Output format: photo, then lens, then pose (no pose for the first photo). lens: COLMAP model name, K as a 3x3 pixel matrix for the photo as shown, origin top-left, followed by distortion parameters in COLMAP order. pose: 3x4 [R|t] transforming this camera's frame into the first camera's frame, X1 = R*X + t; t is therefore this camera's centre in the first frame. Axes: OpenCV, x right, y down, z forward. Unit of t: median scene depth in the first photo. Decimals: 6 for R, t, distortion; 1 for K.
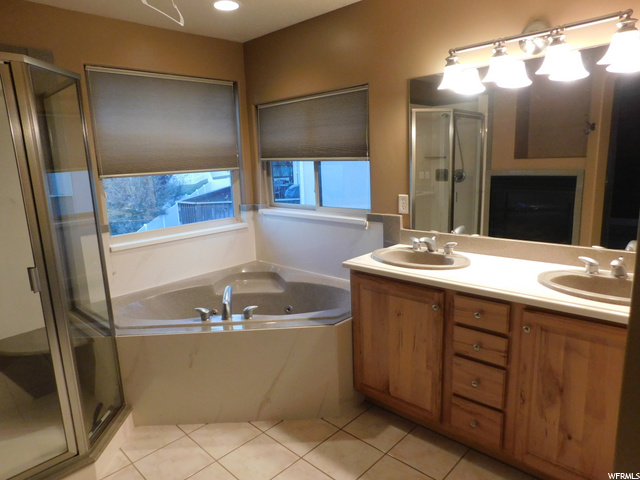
lens RADIAL K [[422.8, 0, 320.0], [0, 422.8, 240.0], [0, 0, 1]] dist [-0.072335, 0.053122]
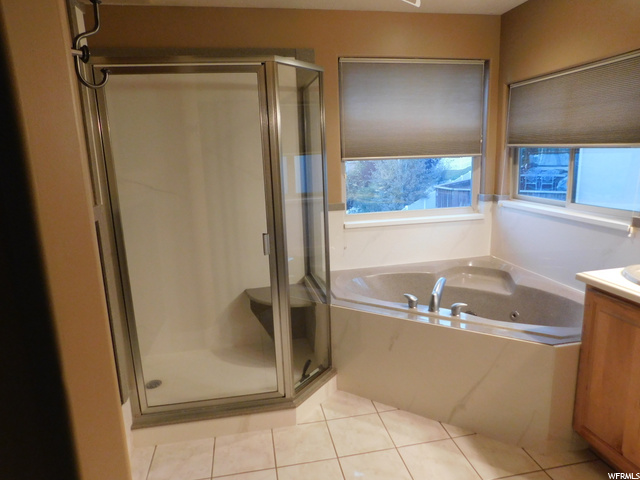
lens RADIAL K [[422.8, 0, 320.0], [0, 422.8, 240.0], [0, 0, 1]] dist [-0.072335, 0.053122]
pose [[0.814229, 0.127884, -0.566284, 0.087183], [-0.107945, 0.991776, 0.068765, -0.011767], [0.570421, 0.005137, 0.821337, 0.057375]]
